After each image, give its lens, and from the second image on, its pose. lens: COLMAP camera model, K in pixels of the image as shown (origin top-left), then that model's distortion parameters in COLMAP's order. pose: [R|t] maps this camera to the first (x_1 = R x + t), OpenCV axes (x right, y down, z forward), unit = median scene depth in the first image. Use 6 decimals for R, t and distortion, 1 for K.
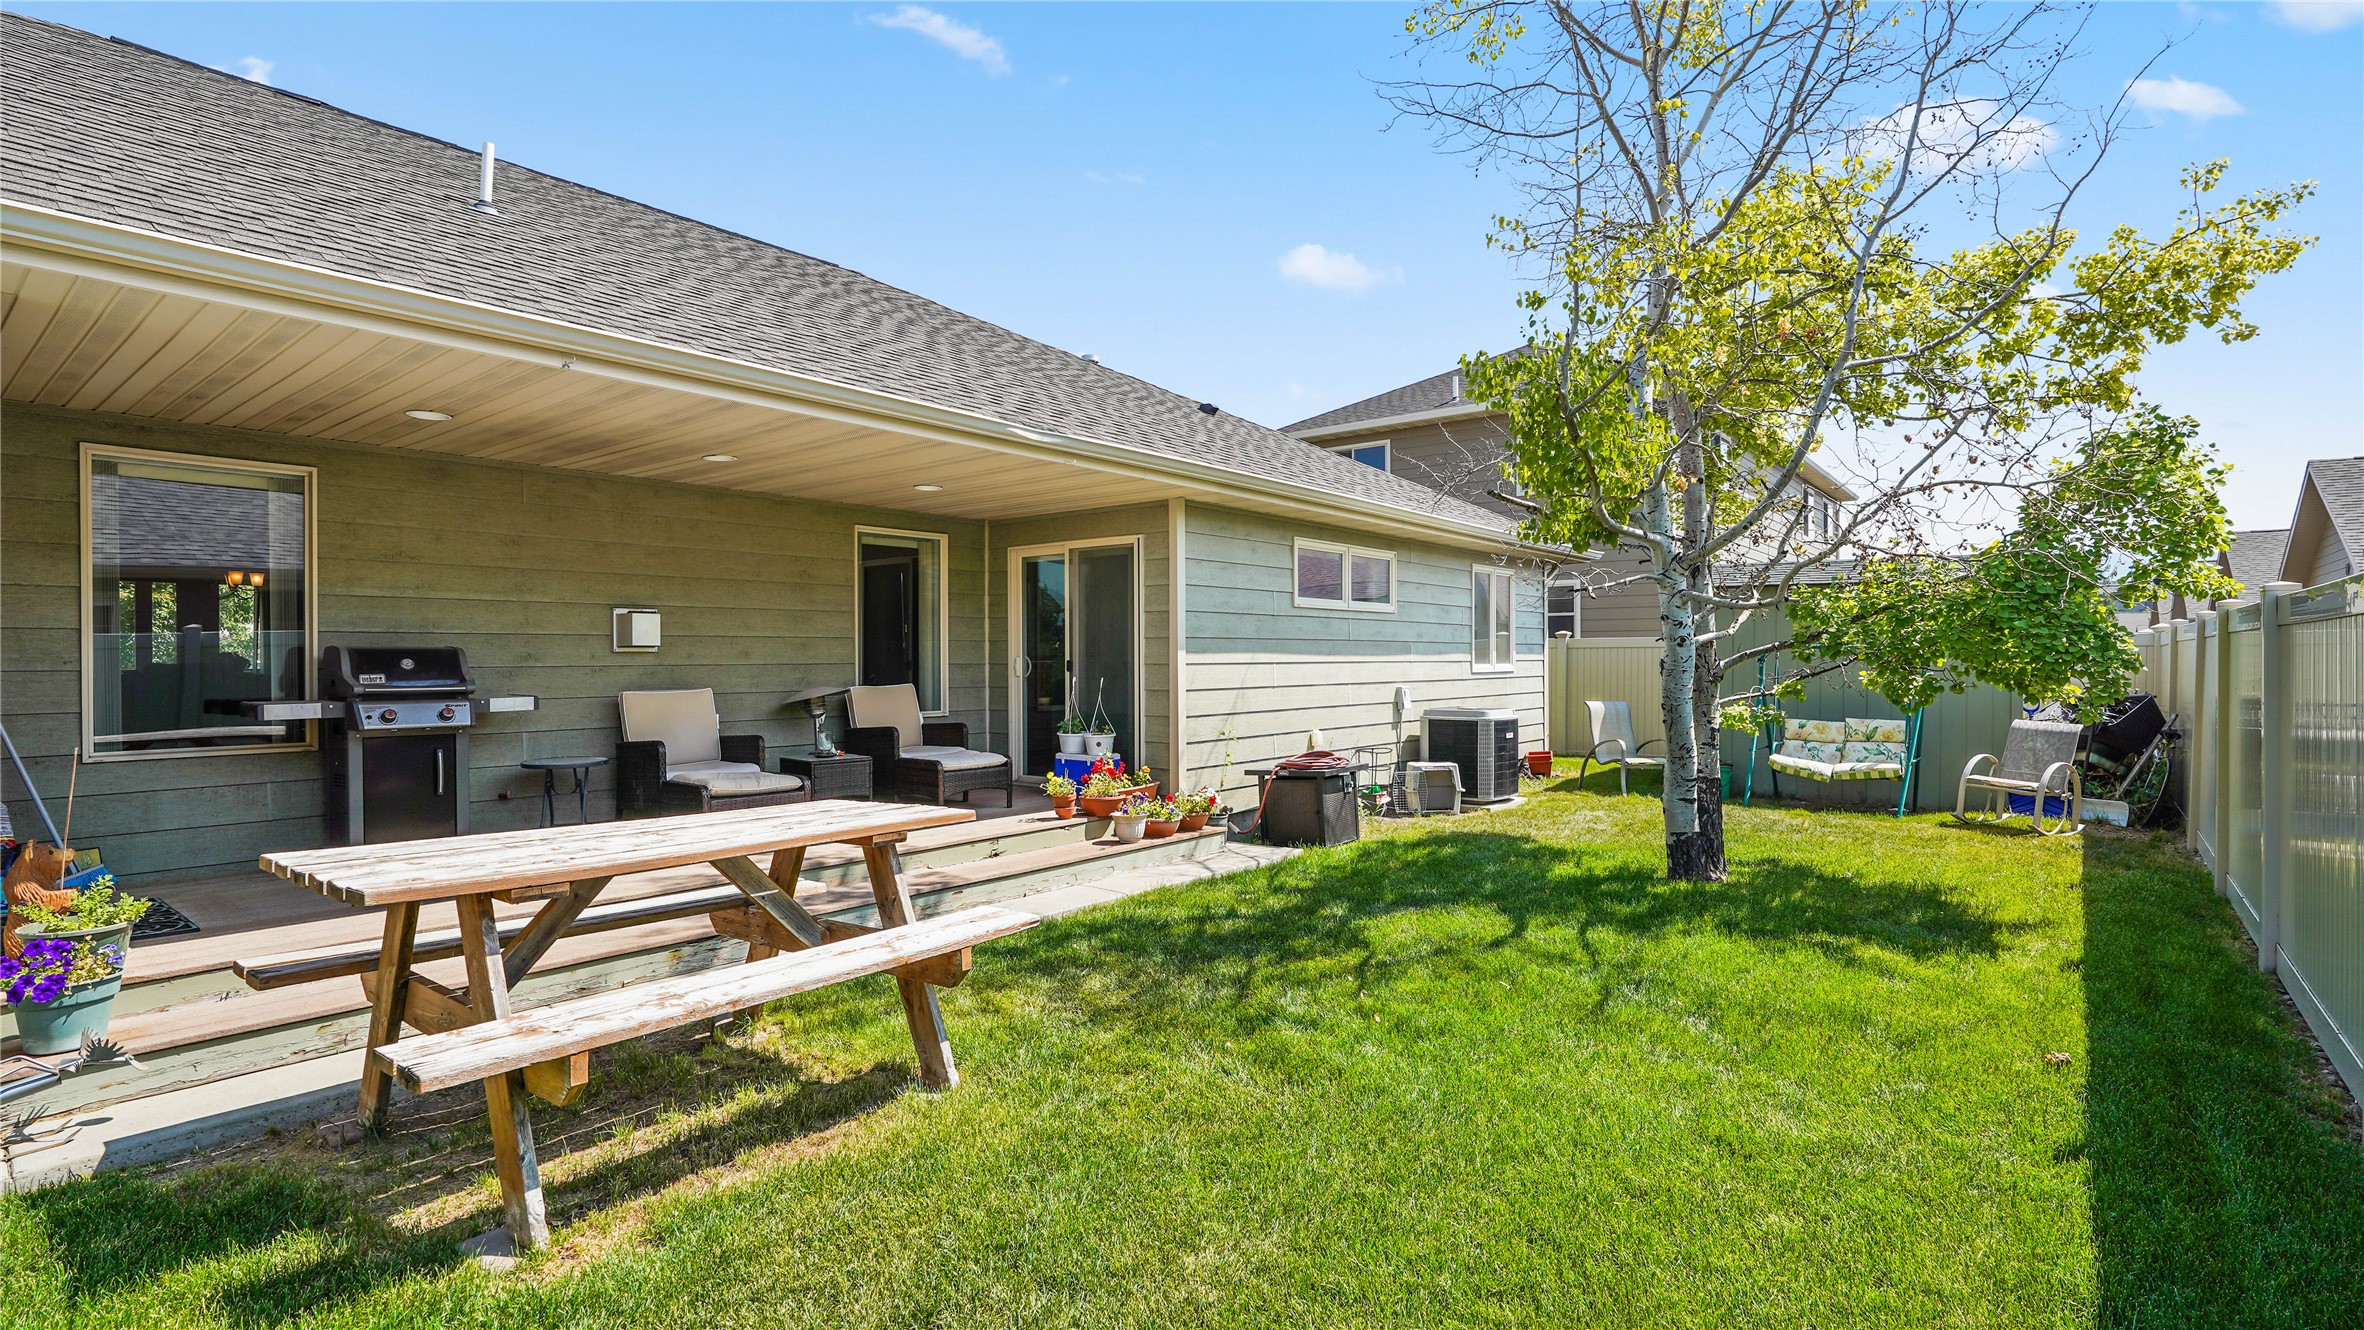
lens RADIAL K [[1093.9, 0, 1182.0], [0, 1093.9, 665.0], [0, 0, 1]] dist [0.009358, 0.000020]
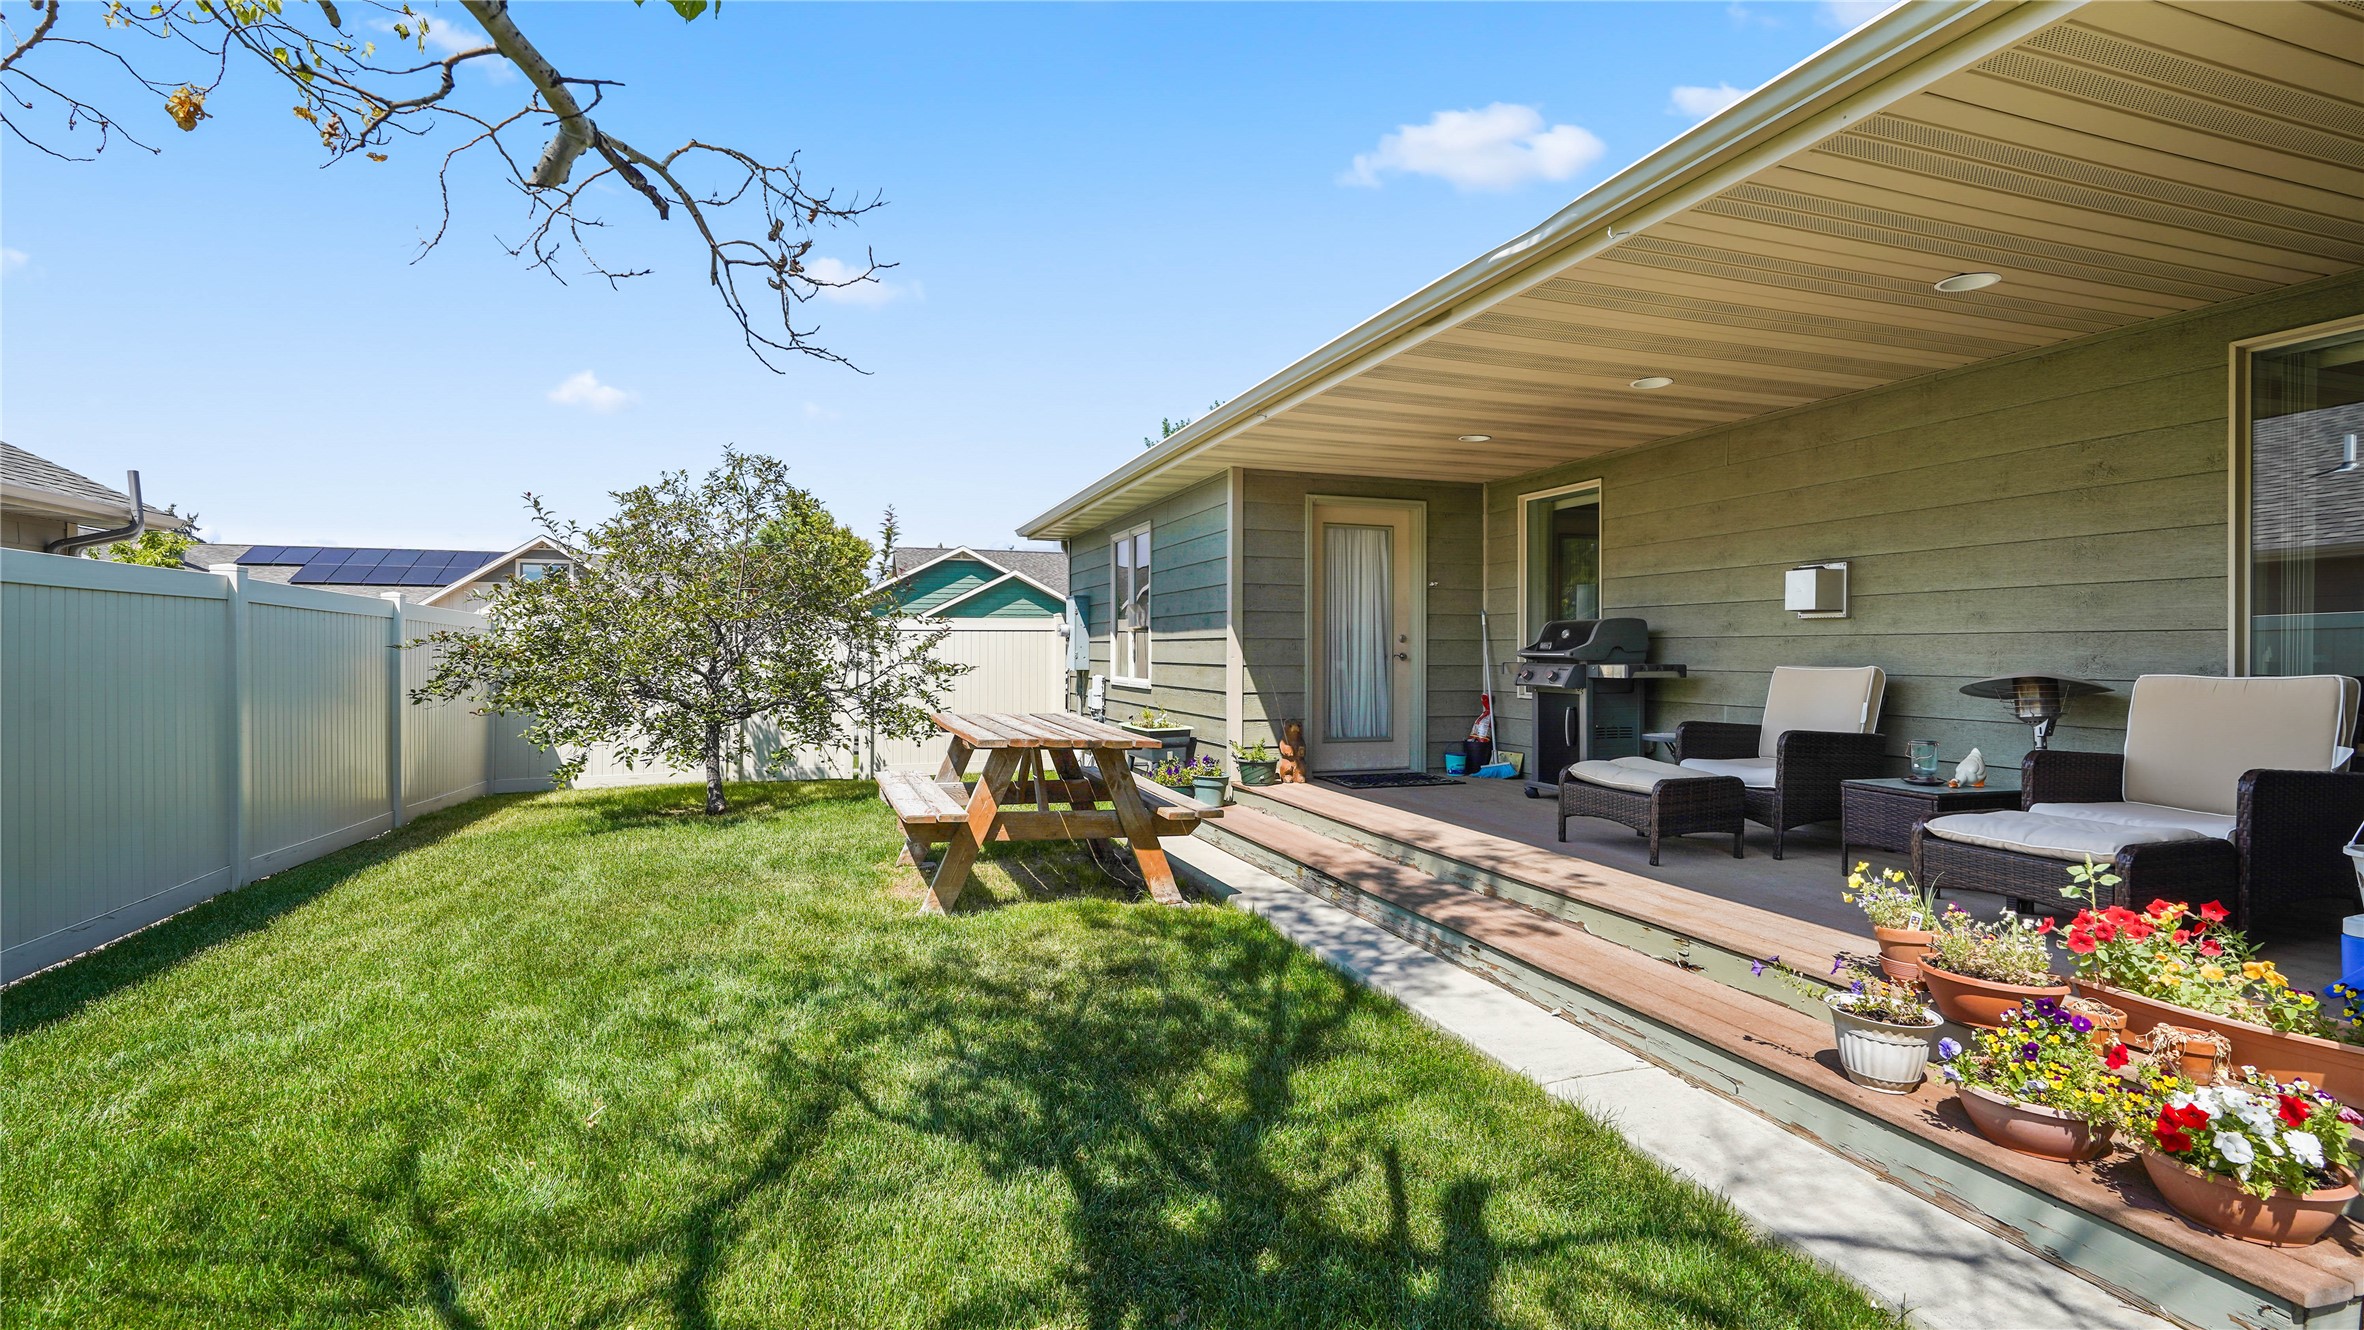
lens RADIAL K [[1086.9, 0, 1198.1], [0, 1086.9, 649.0], [0, 0, 1]] dist [-0.017471, 0.000027]
pose [[-0.508997, -0.002287, -0.860765, 0.394706], [-0.009503, 0.999950, 0.002962, 0.011956], [0.860716, 0.009688, -0.508993, 0.978319]]
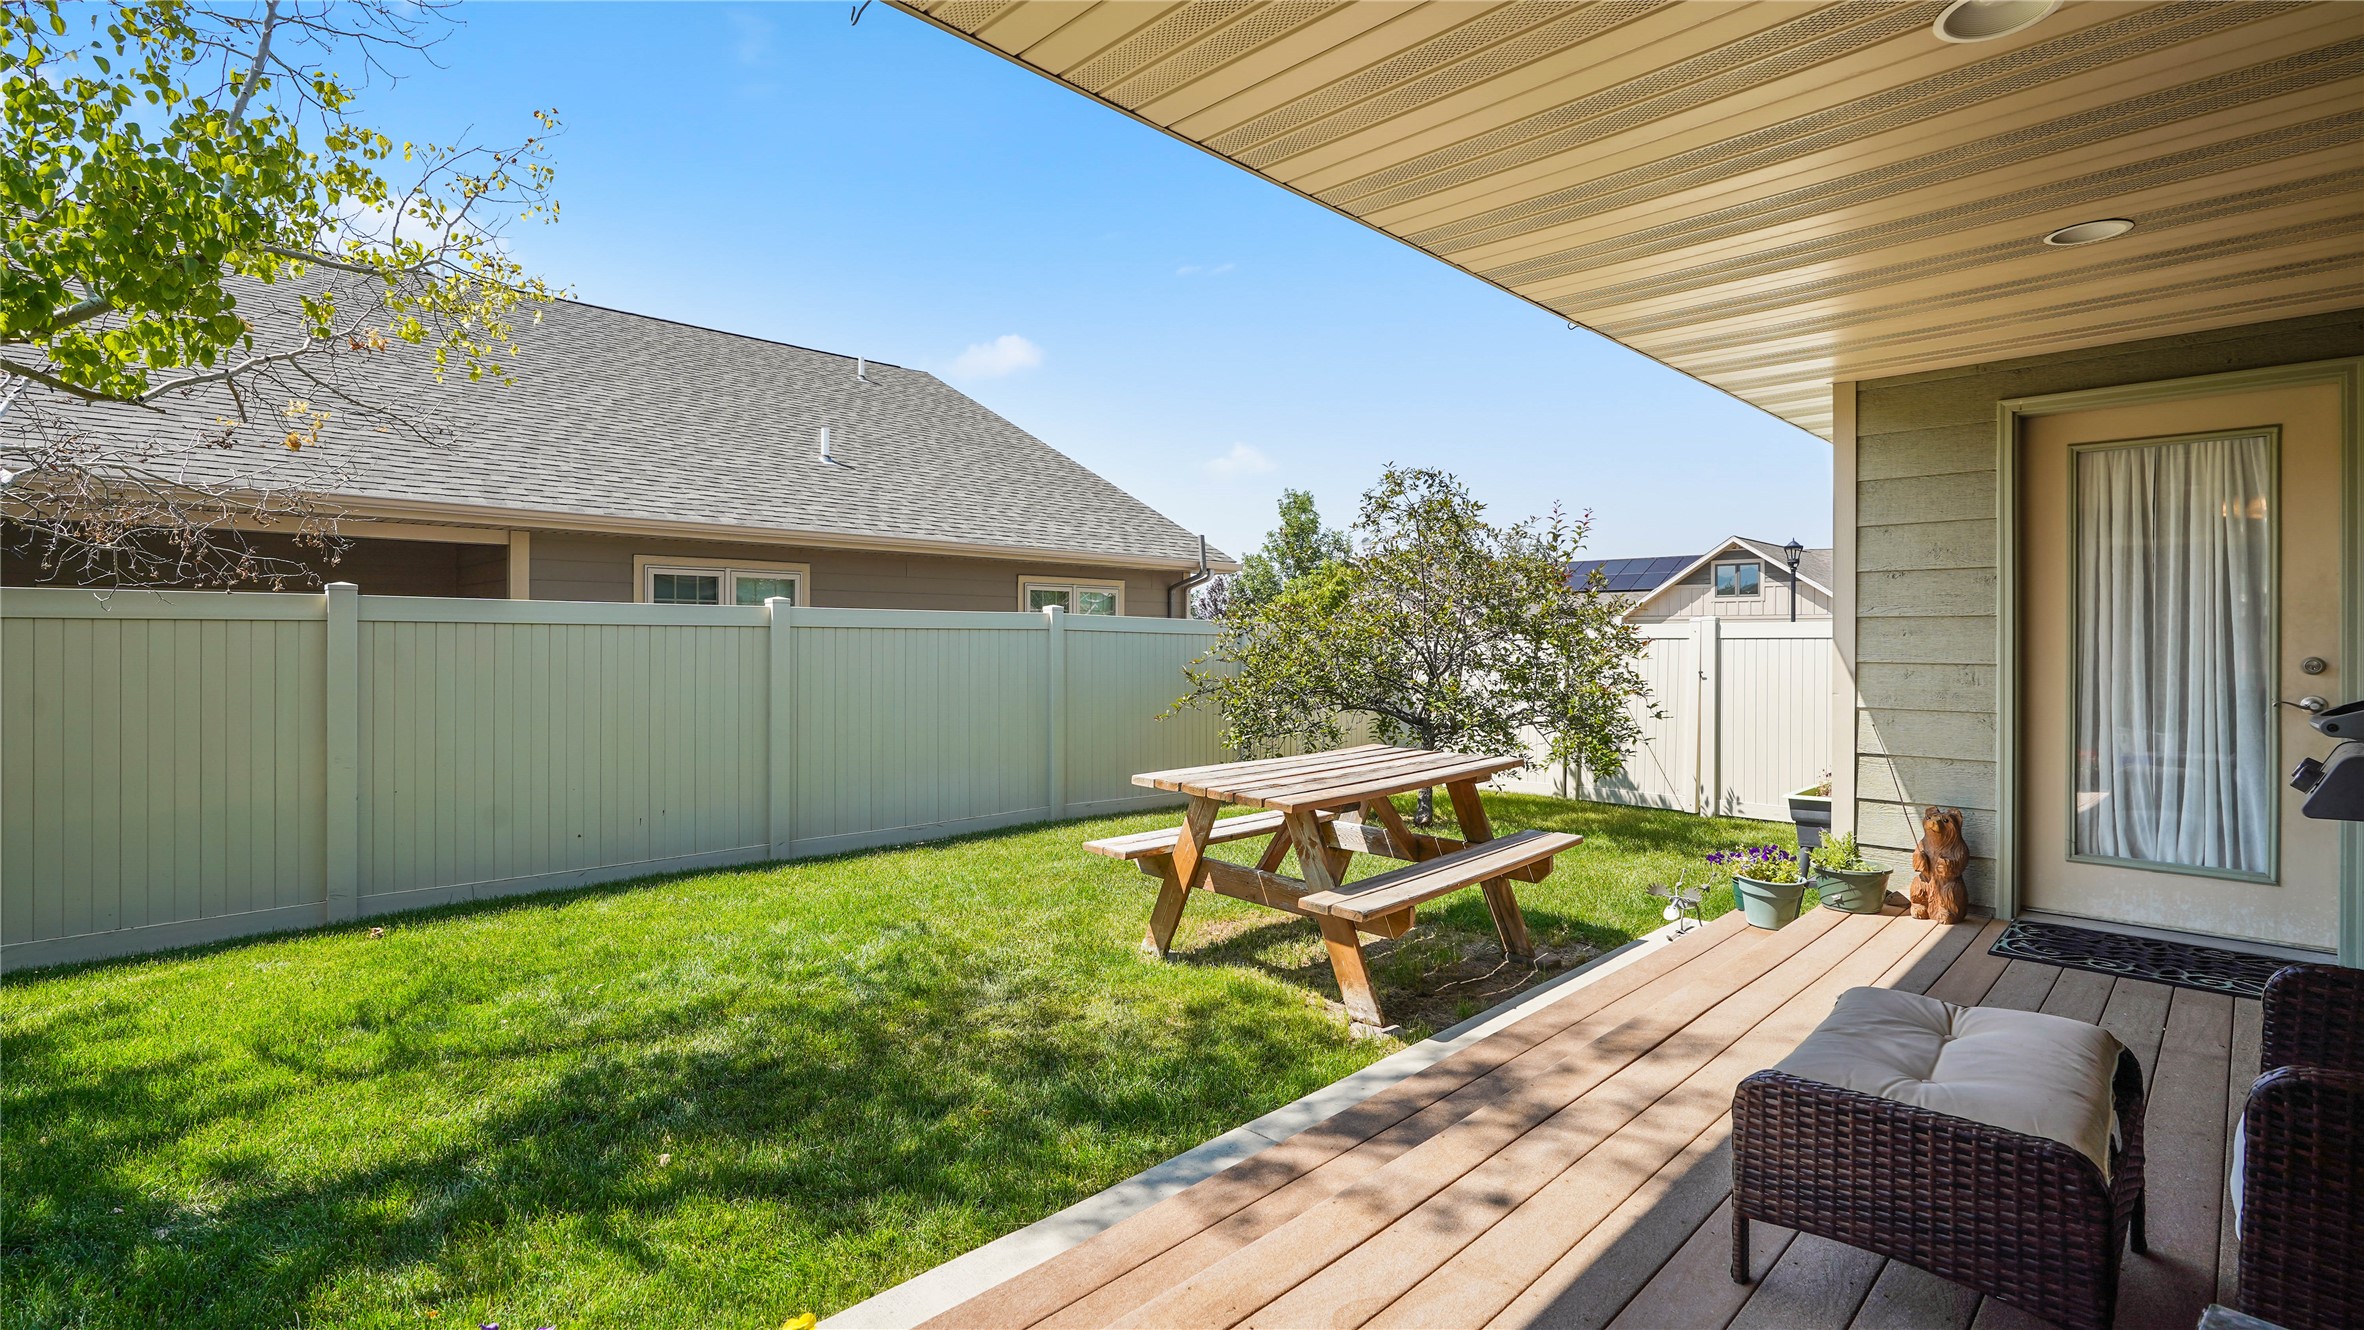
lens RADIAL K [[1086.9, 0, 1198.1], [0, 1086.9, 649.0], [0, 0, 1]] dist [-0.017471, 0.000027]
pose [[-0.994976, -0.001327, 0.100107, -0.195081], [0.000294, 0.999869, 0.016179, -0.013539], [-0.100115, 0.016127, -0.994845, 1.146487]]
